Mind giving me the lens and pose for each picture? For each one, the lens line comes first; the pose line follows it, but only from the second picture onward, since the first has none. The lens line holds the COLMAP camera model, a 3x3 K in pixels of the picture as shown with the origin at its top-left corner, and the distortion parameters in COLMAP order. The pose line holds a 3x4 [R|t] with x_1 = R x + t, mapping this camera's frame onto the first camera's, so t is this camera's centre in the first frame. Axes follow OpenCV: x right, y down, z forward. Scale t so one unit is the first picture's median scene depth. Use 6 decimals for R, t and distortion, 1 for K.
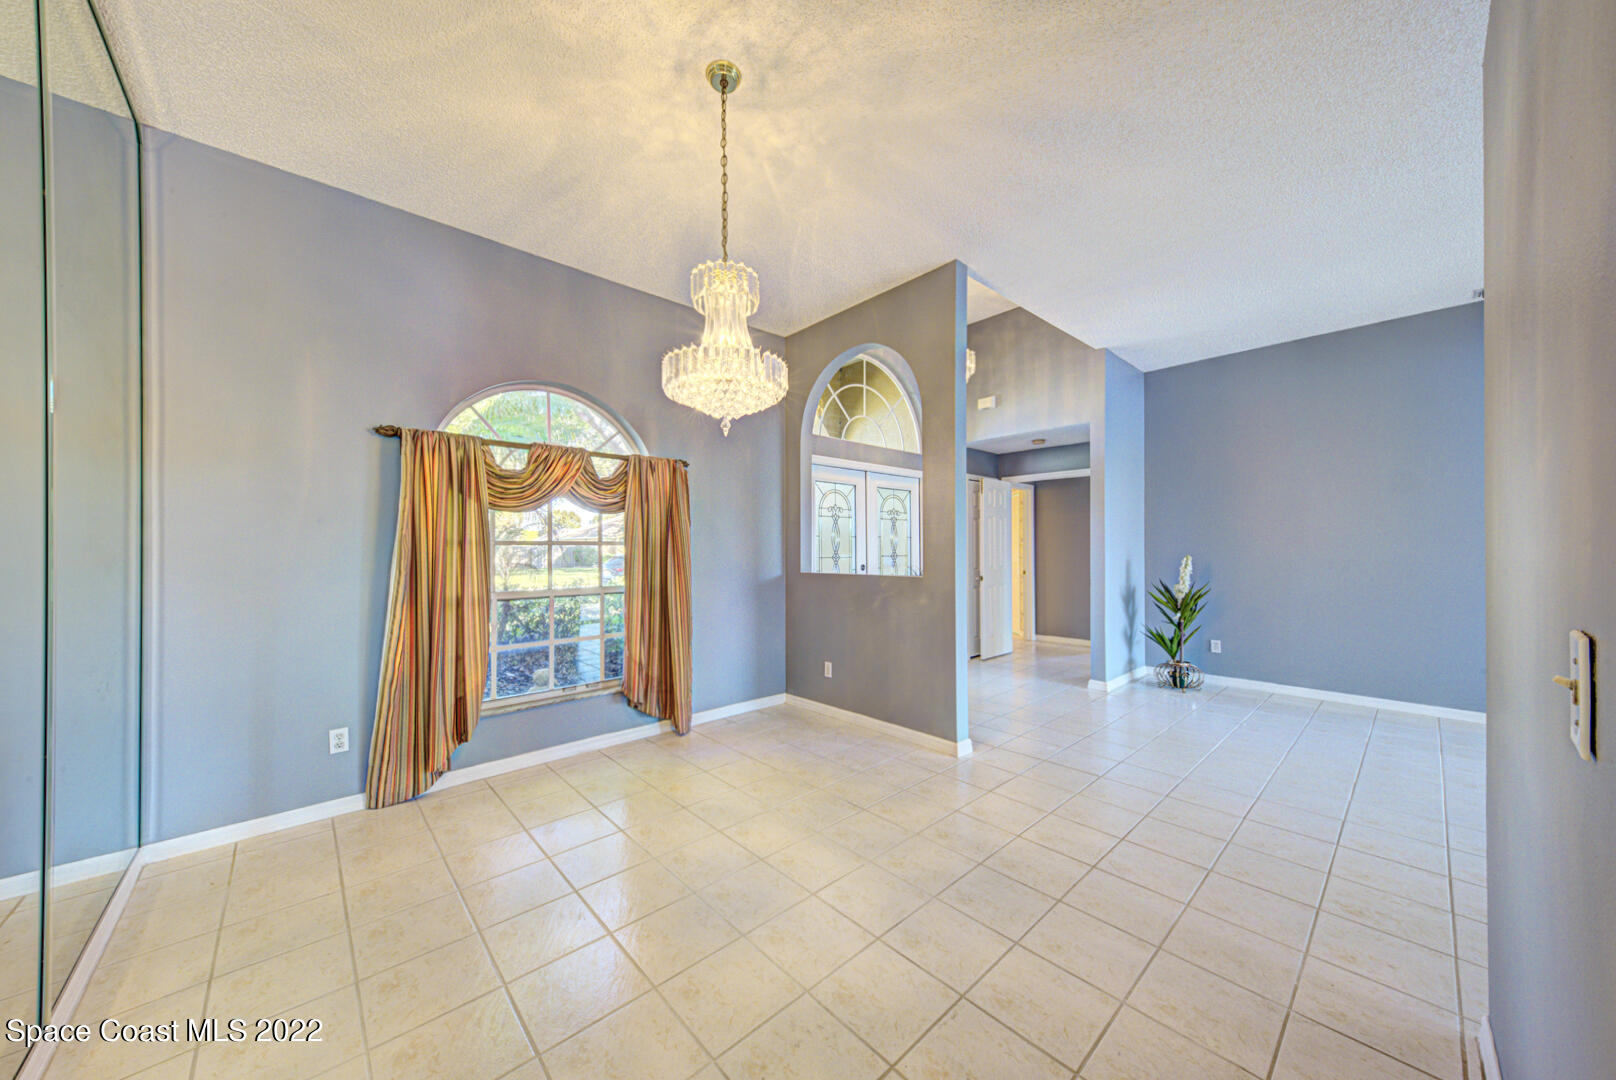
lens RADIAL K [[552.8, 0, 800.7], [0, 552.8, 547.7], [0, 0, 1]] dist [0.021706, -0.004828]
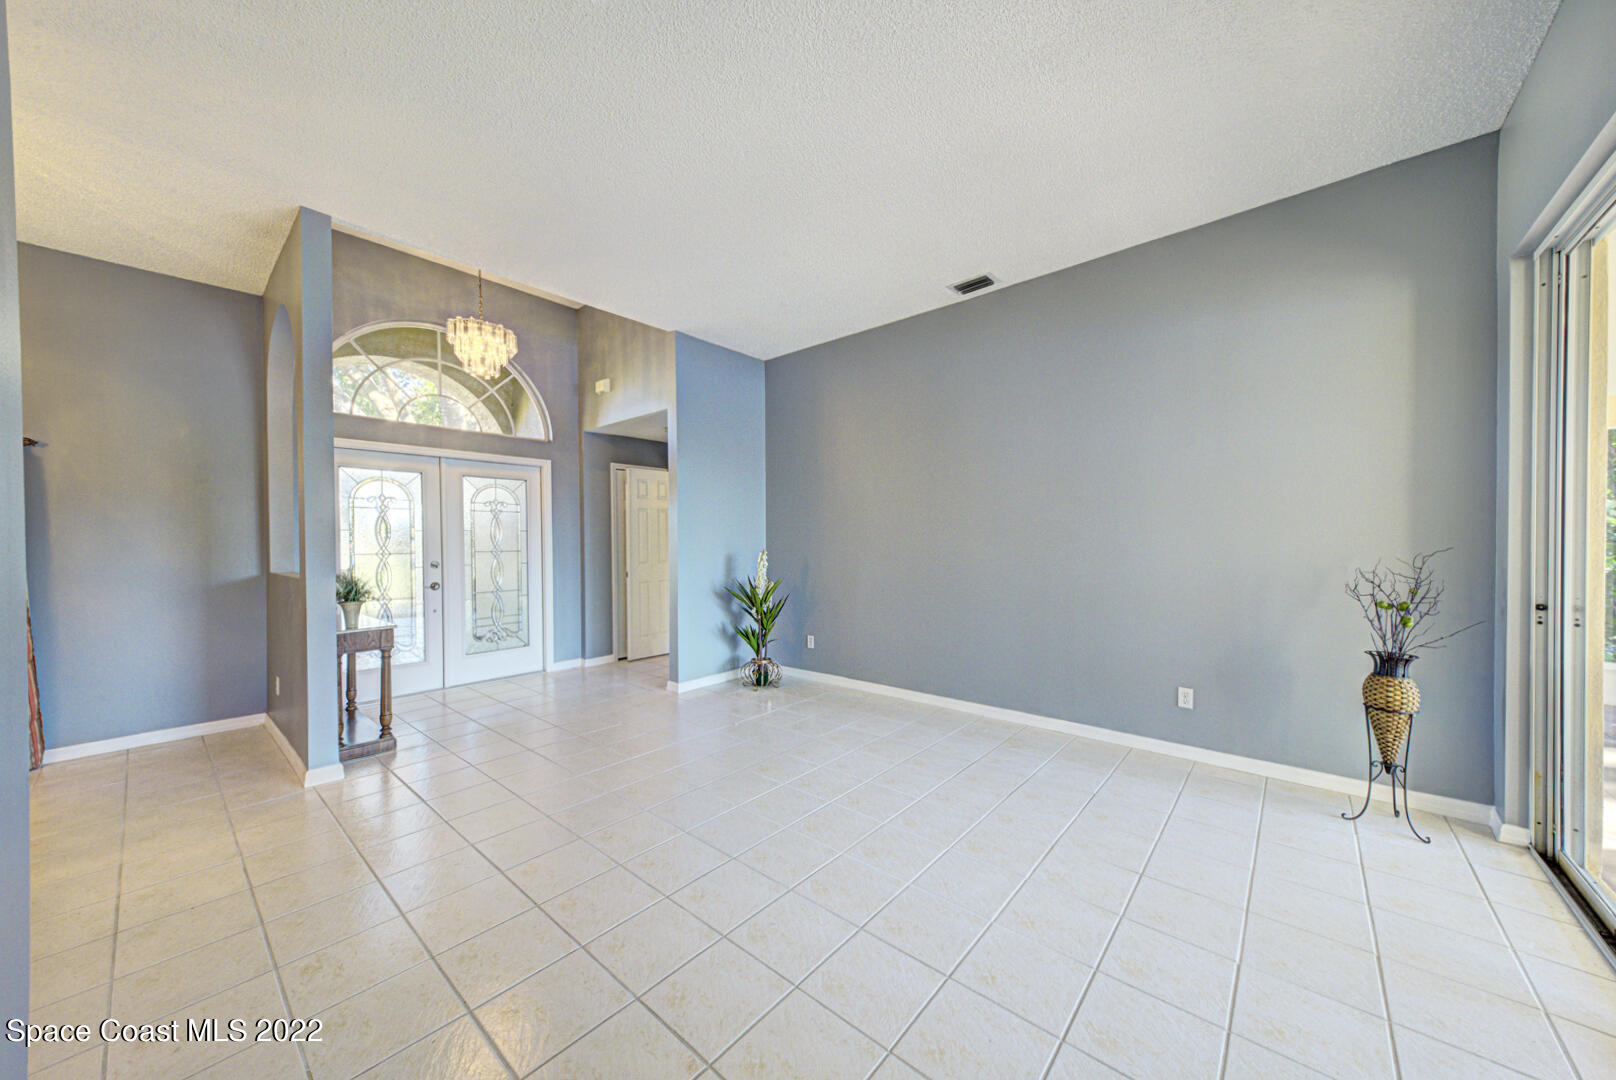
lens RADIAL K [[567.6, 0, 847.5], [0, 567.6, 548.4], [0, 0, 1]] dist [0.002245, -0.000433]
pose [[0.990557, -0.006327, 0.136955, 0.678889], [0.004992, 0.999937, 0.010084, 0.002832], [-0.137011, -0.009305, 0.990526, 0.002055]]
